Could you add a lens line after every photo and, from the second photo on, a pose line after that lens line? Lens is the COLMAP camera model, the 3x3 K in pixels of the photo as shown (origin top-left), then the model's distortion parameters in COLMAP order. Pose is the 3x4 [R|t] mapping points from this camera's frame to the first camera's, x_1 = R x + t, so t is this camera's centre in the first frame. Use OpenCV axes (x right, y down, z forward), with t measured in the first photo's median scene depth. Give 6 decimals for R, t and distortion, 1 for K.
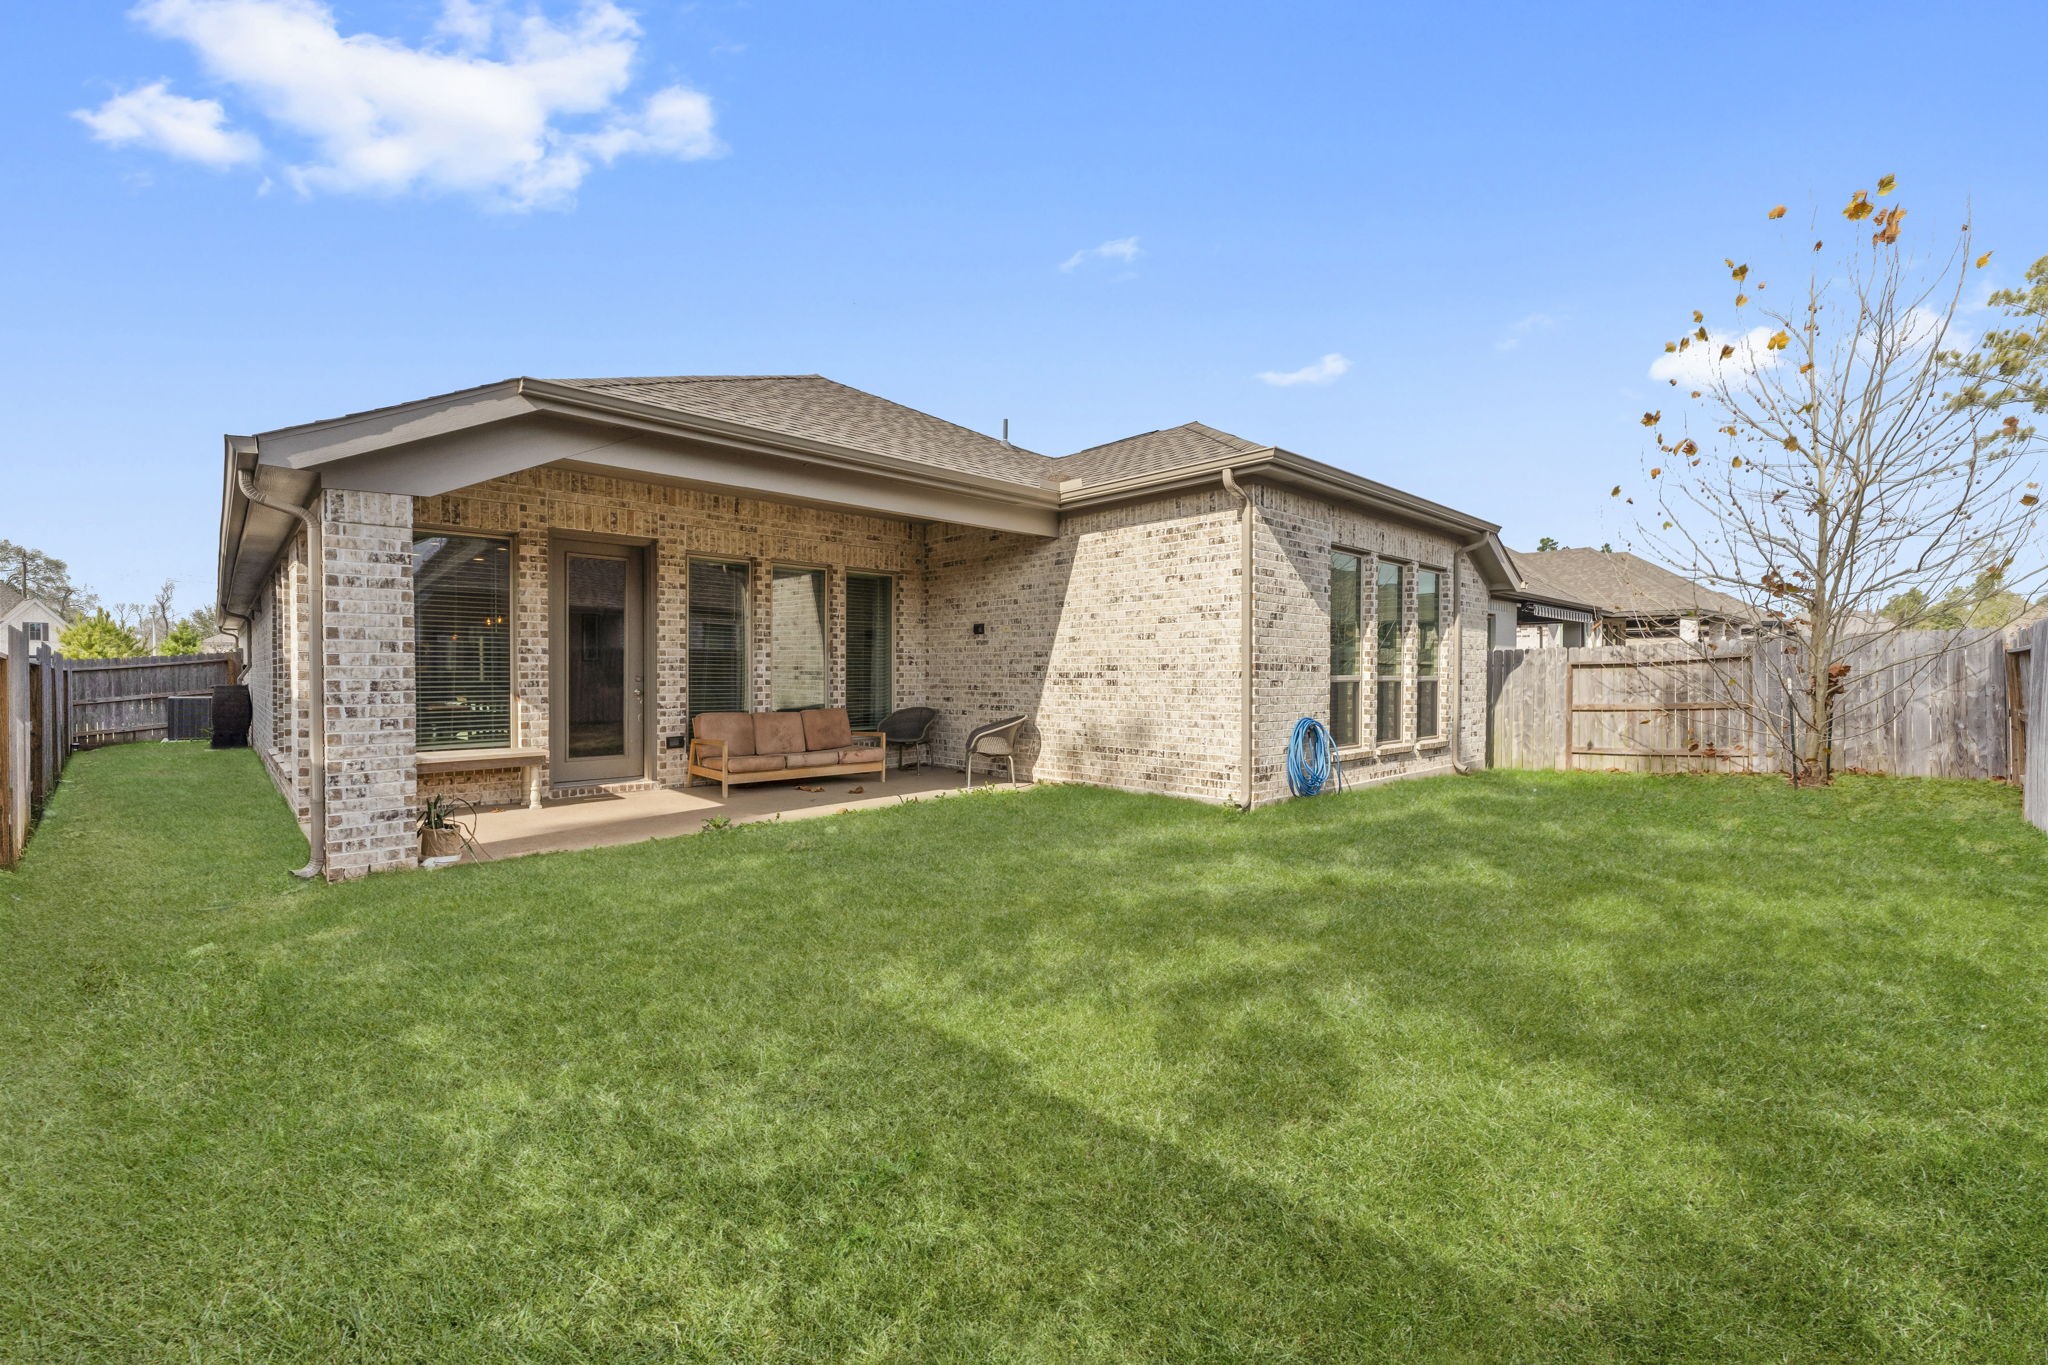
lens RADIAL K [[826.7, 0, 1025.0], [0, 826.7, 689.5], [0, 0, 1]] dist [0.001980, 0.000426]
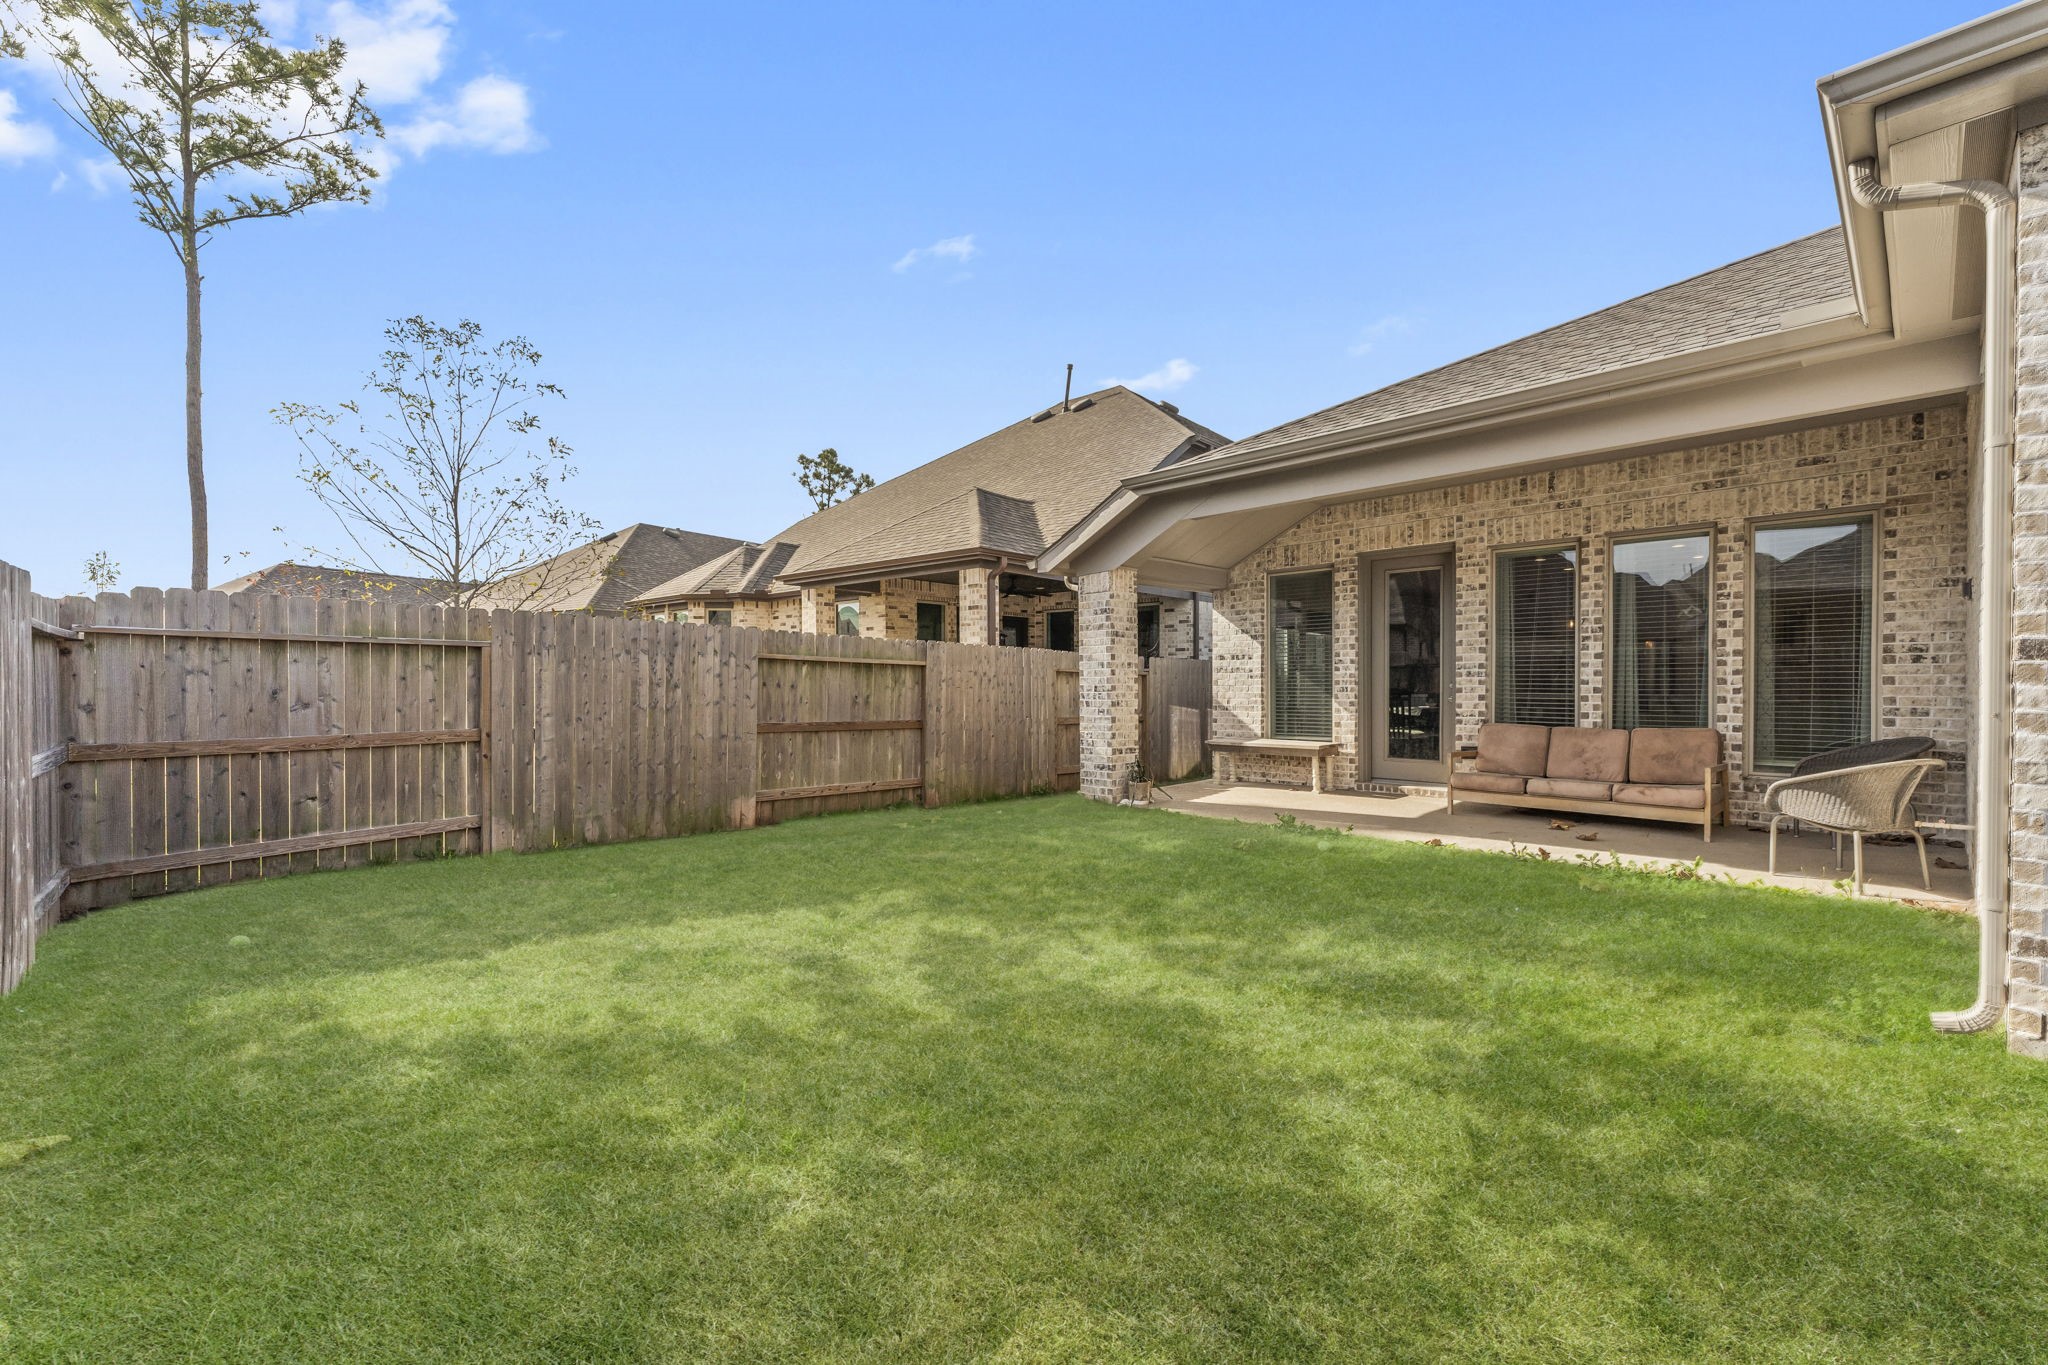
lens RADIAL K [[857.3, 0, 1077.4], [0, 857.3, 693.3], [0, 0, 1]] dist [0.000418, 0.000348]
pose [[0.034681, 0.011431, -0.999333, 0.545981], [-0.016082, 0.999811, 0.010879, -0.007458], [0.999269, 0.015694, 0.034859, 0.519611]]
